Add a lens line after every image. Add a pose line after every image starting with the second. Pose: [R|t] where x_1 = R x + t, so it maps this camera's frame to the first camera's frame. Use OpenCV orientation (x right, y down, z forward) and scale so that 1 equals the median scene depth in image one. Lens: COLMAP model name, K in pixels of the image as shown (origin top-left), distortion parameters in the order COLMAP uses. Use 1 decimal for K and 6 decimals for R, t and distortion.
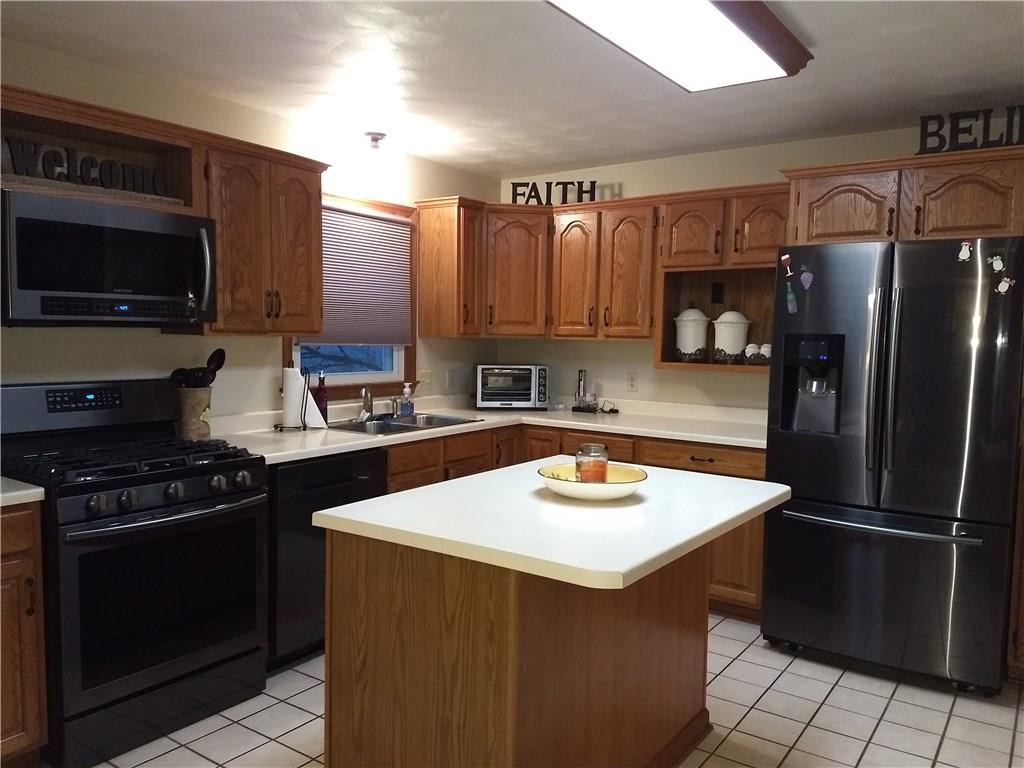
lens RADIAL K [[788.9, 0, 513.5], [0, 788.9, 398.3], [0, 0, 1]] dist [0.018686, 0.000670]
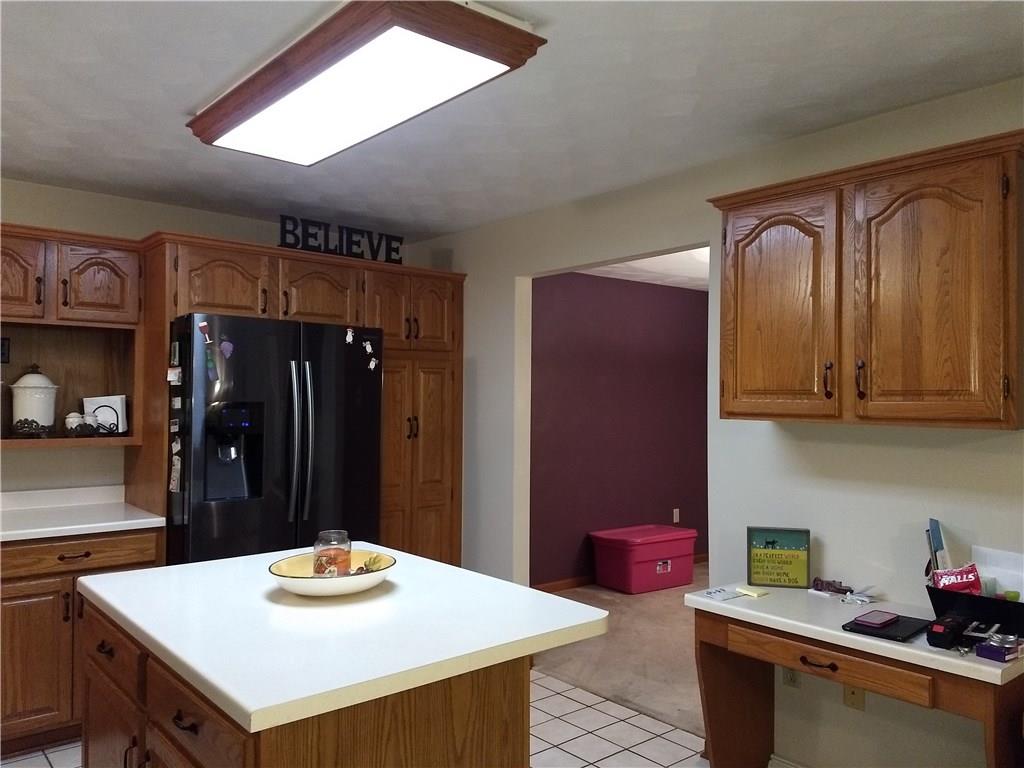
lens RADIAL K [[794.3, 0, 485.4], [0, 794.3, 384.3], [0, 0, 1]] dist [0.185353, -0.288844]
pose [[0.274463, 0.002498, 0.961594, -0.547765], [0.077574, 0.996680, -0.024731, -0.054679], [-0.958464, 0.081382, 0.273358, 0.413614]]
